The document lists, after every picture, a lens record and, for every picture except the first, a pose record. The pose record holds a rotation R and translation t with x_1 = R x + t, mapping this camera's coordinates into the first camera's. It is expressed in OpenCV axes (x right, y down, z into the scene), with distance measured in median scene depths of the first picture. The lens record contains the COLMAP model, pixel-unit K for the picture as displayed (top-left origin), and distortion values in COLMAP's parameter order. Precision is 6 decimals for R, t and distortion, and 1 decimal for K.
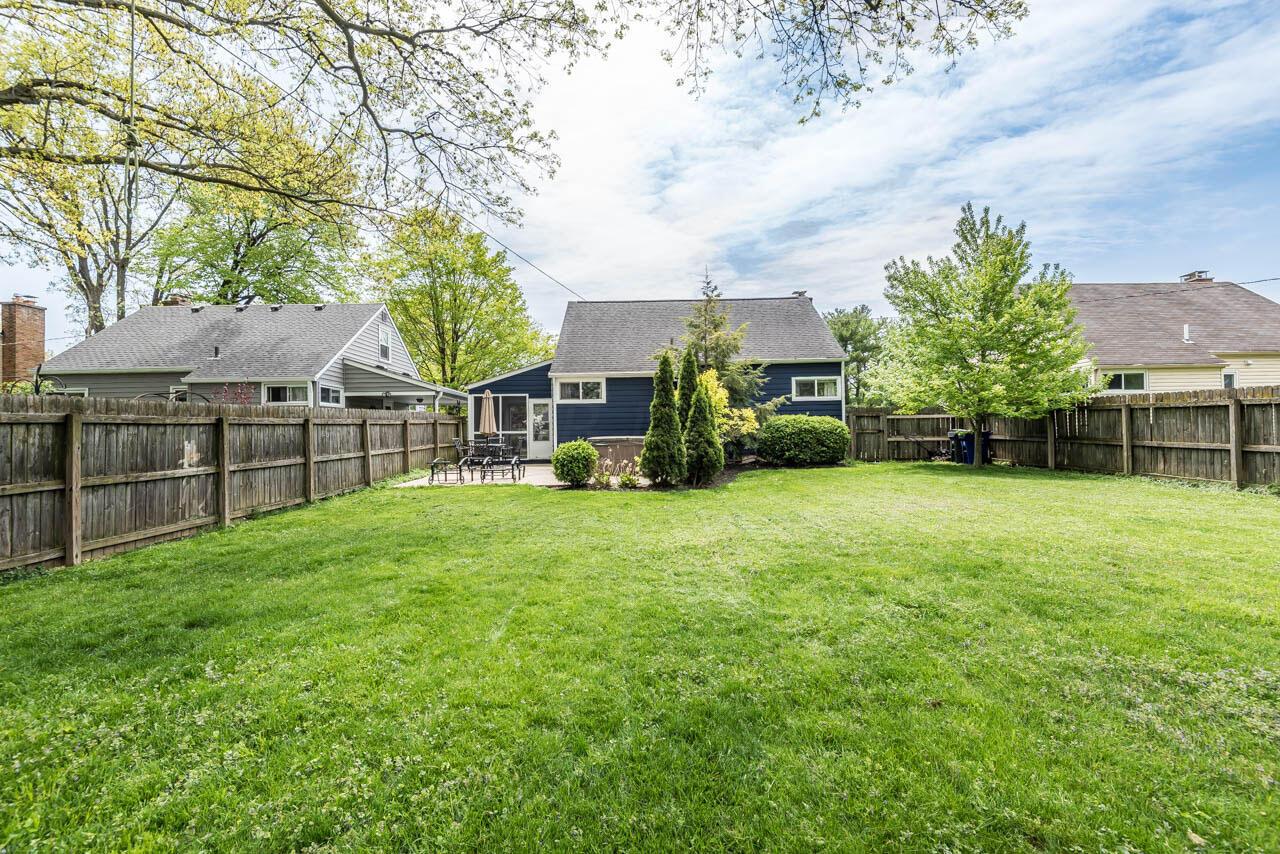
lens RADIAL K [[588.3, 0, 620.4], [0, 588.3, 418.8], [0, 0, 1]] dist [0.010723, -0.001846]
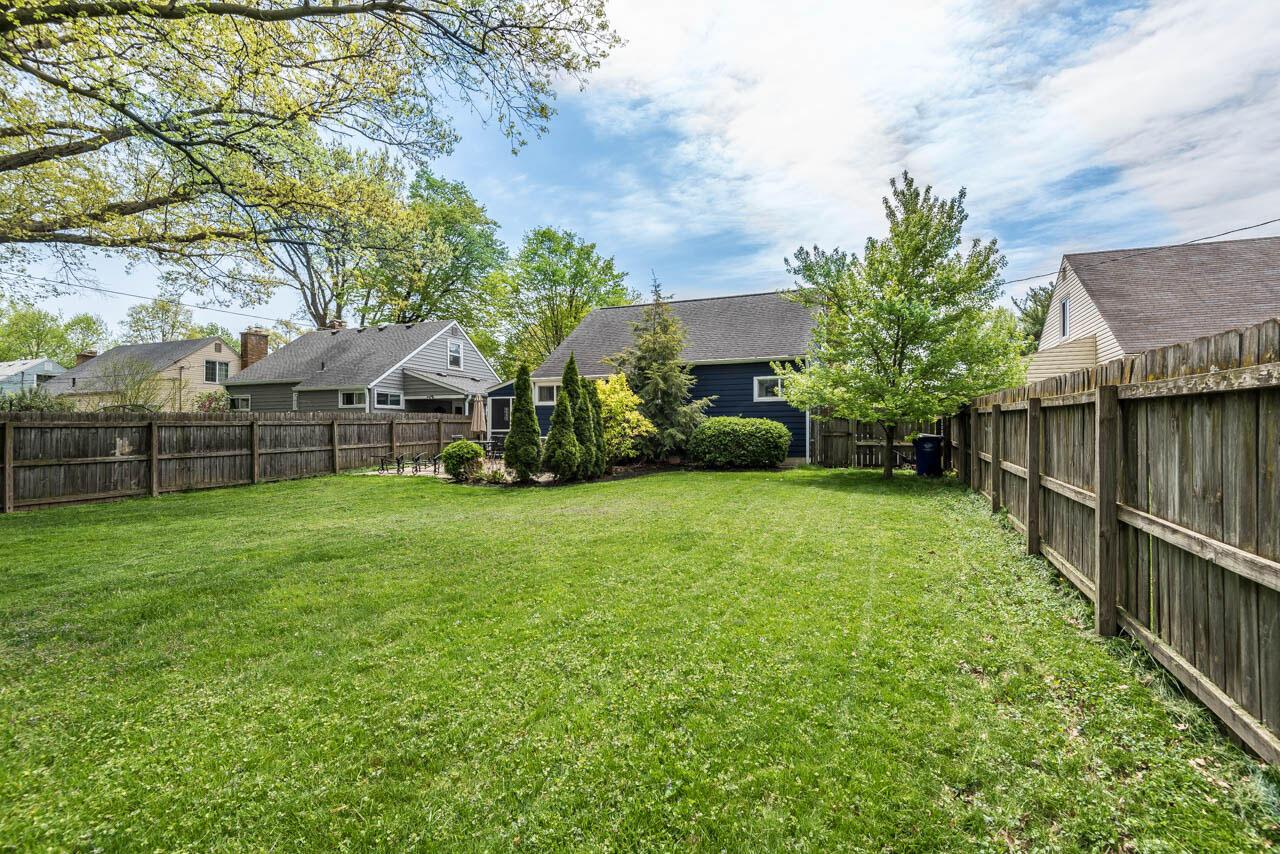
lens RADIAL K [[588.3, 0, 620.0], [0, 588.3, 423.0], [0, 0, 1]] dist [0.010723, -0.001846]
pose [[0.931882, 0.006029, -0.362711, 0.478029], [0.000078, 0.999859, 0.016821, -0.012339], [0.362761, -0.015704, 0.931750, 0.029063]]
